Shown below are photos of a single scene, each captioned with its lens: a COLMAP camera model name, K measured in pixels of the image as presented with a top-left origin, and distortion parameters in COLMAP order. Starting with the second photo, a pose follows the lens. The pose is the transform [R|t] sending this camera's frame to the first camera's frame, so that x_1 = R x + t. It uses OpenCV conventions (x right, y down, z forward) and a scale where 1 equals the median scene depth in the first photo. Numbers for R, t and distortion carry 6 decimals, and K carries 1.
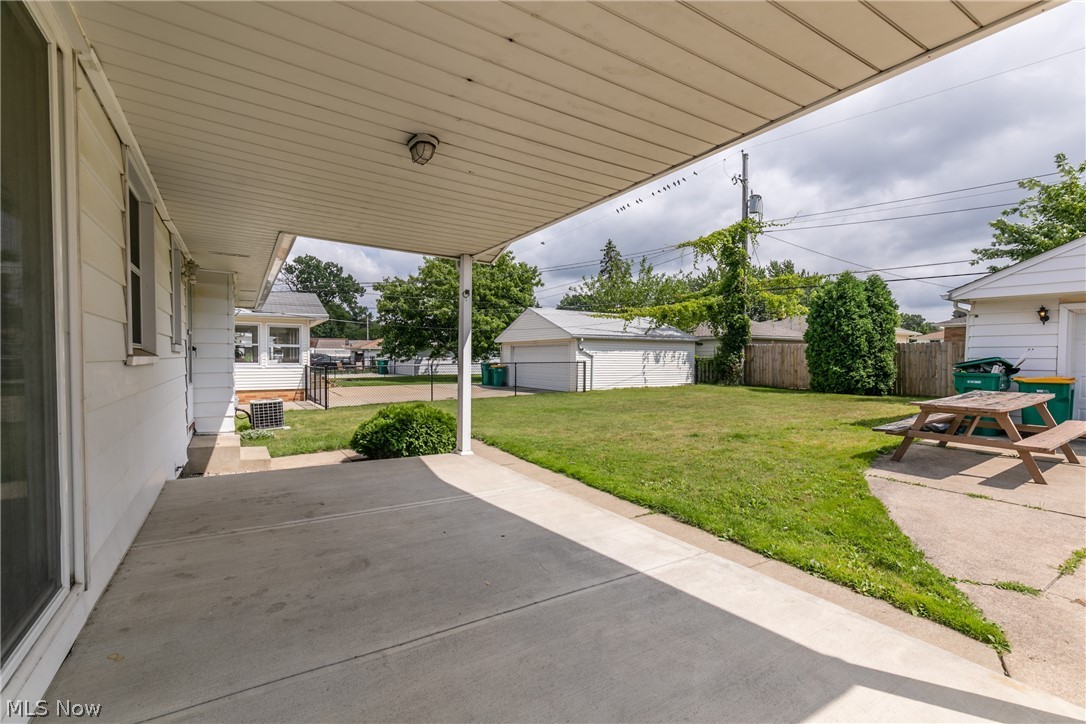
lens RADIAL K [[484.9, 0, 543.0], [0, 484.9, 370.0], [0, 0, 1]] dist [0.007613, -0.002240]
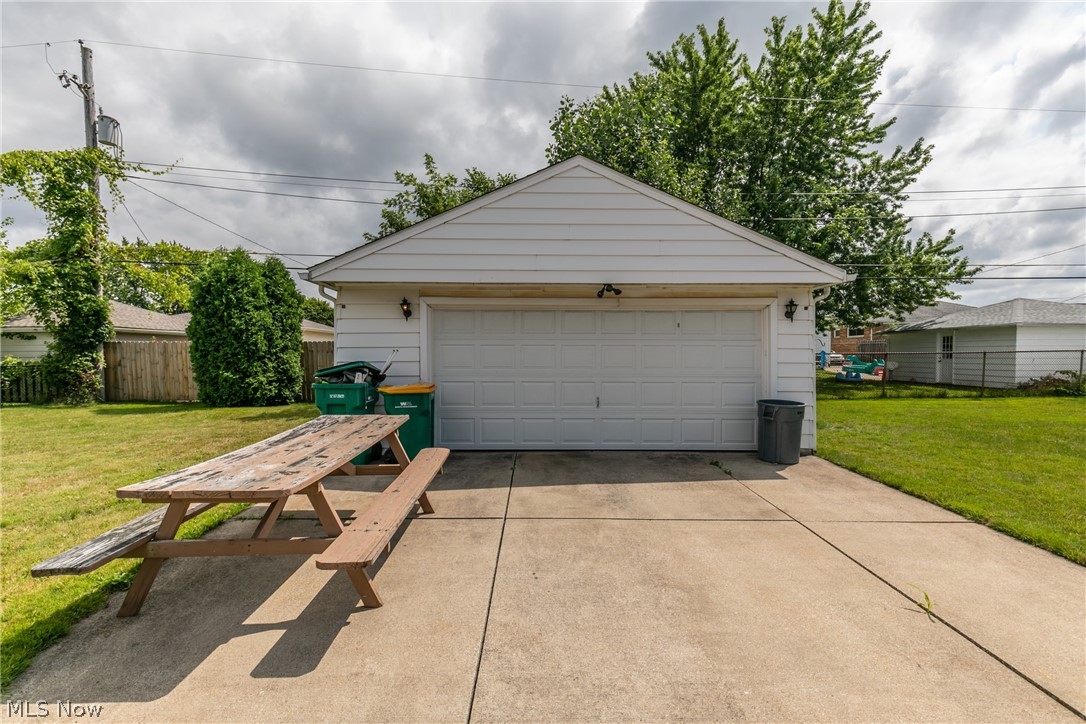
lens RADIAL K [[484.9, 0, 543.8], [0, 484.9, 370.9], [0, 0, 1]] dist [0.007613, -0.002240]
pose [[0.528726, -0.036323, 0.848015, 0.562944], [0.031971, 0.999227, 0.022866, -0.024669], [-0.848190, 0.015022, 0.529479, 0.463442]]
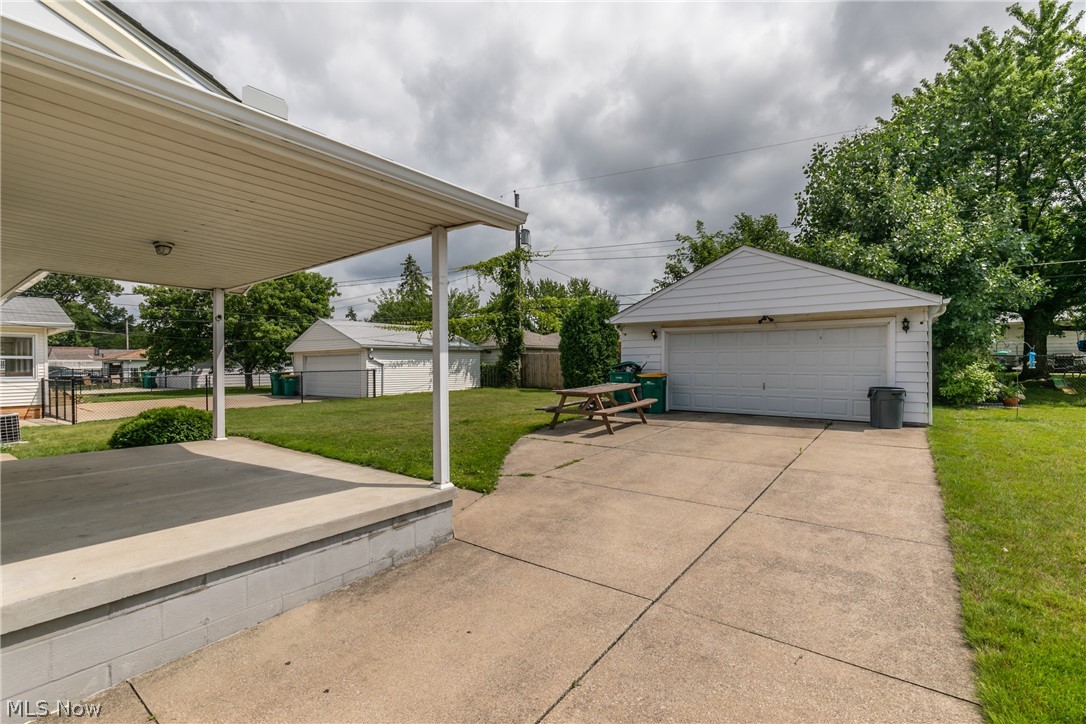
lens RADIAL K [[484.9, 0, 541.9], [0, 484.9, 370.3], [0, 0, 1]] dist [0.007613, -0.002240]
pose [[0.936369, -0.016891, 0.350609, 0.158668], [0.022791, 0.999659, -0.012708, 0.018496], [-0.350275, 0.019890, 0.936436, -0.435879]]
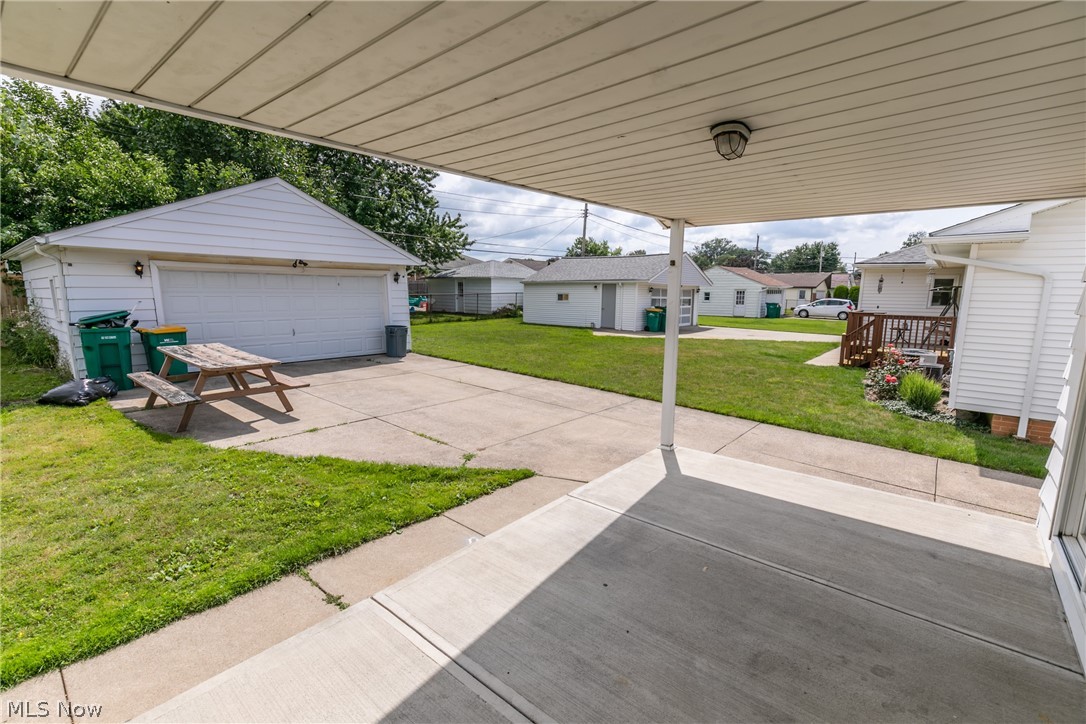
lens RADIAL K [[484.9, 0, 543.5], [0, 484.9, 371.1], [0, 0, 1]] dist [0.007613, -0.002240]
pose [[-0.297071, -0.171193, 0.939384, -0.362951], [0.016085, 0.982760, 0.184185, -0.094310], [-0.954720, 0.069826, -0.289196, 0.590081]]
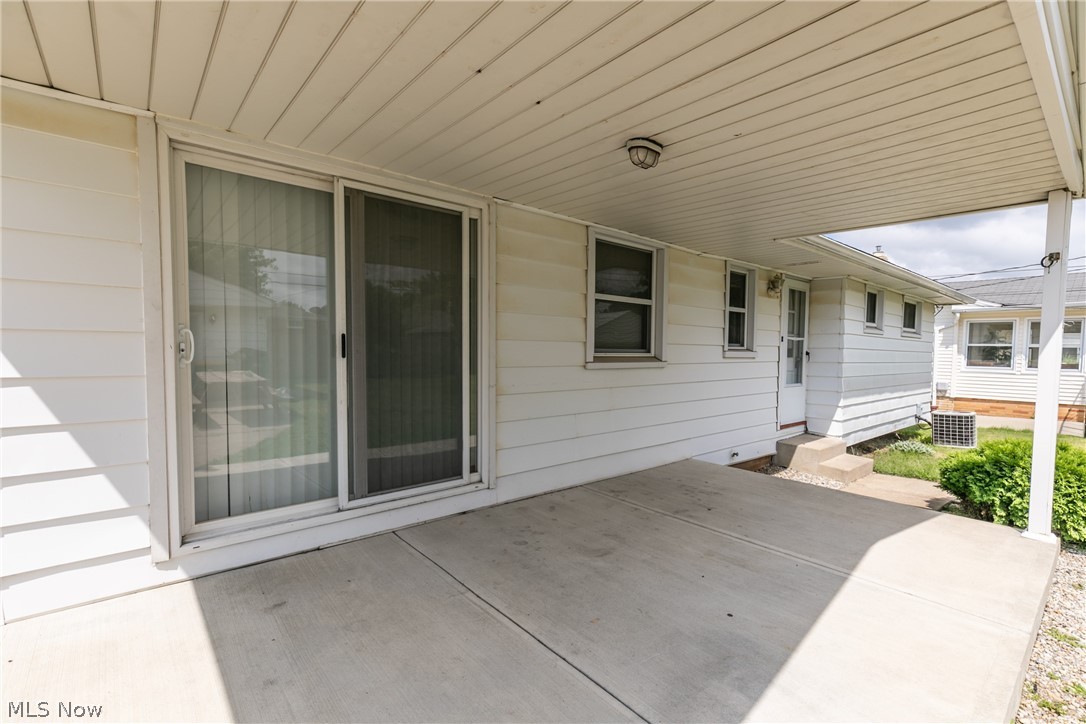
lens RADIAL K [[484.9, 0, 544.8], [0, 484.9, 369.3], [0, 0, 1]] dist [0.007613, -0.002240]
pose [[0.141324, 0.035178, -0.989338, 0.263571], [-0.035487, 0.998906, 0.030449, -0.020160], [0.989327, 0.030806, 0.142418, 0.265075]]
